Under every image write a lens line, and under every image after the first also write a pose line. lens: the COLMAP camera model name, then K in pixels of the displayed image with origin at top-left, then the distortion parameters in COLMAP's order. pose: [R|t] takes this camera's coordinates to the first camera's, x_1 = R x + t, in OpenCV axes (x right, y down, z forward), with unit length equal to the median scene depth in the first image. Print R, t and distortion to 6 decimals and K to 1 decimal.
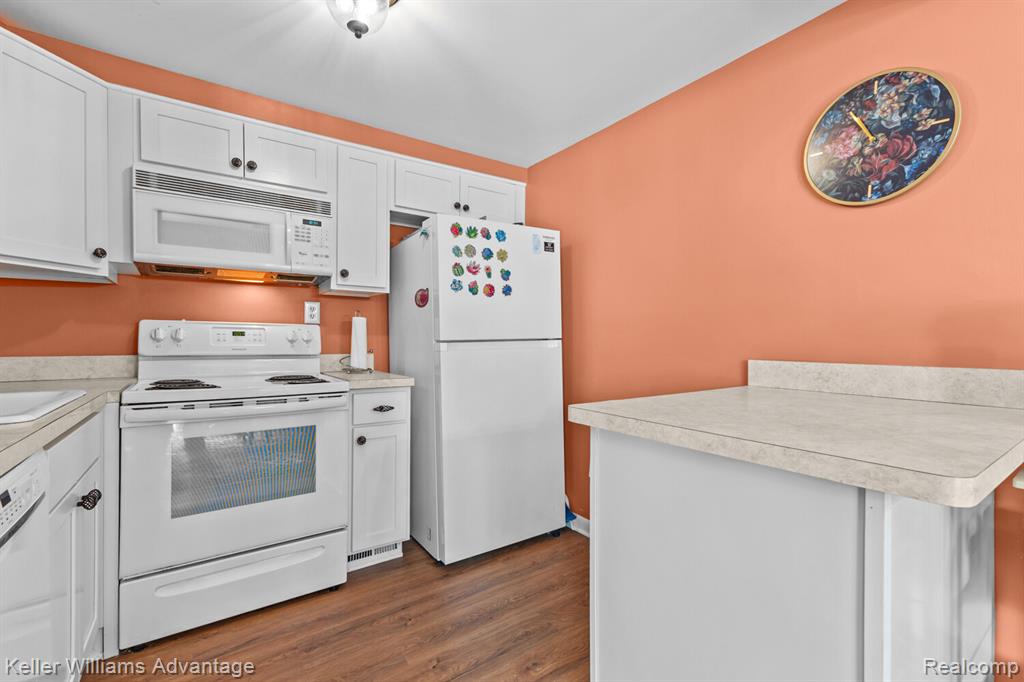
lens RADIAL K [[446.2, 0, 512.5], [0, 446.2, 339.8], [0, 0, 1]] dist [0.002717, -0.000143]
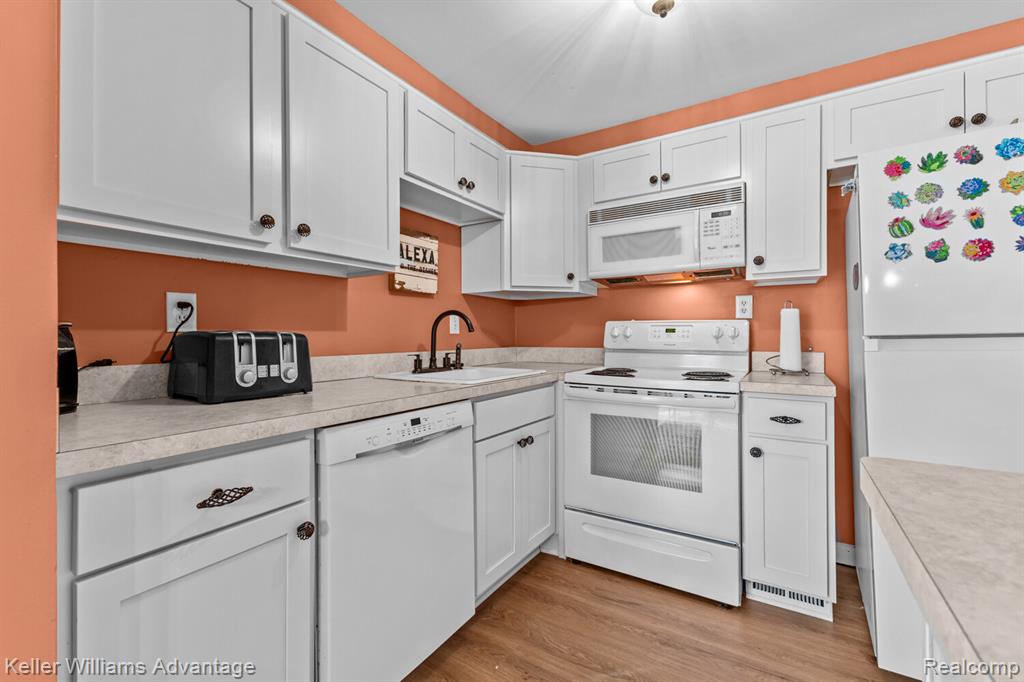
lens RADIAL K [[438.5, 0, 509.8], [0, 438.5, 331.6], [0, 0, 1]] dist [0.000378, -0.000090]
pose [[0.383932, -0.013688, -0.923260, 0.247816], [0.004076, 0.999906, -0.013129, 0.001459], [0.923353, 0.001277, 0.383951, 0.221090]]
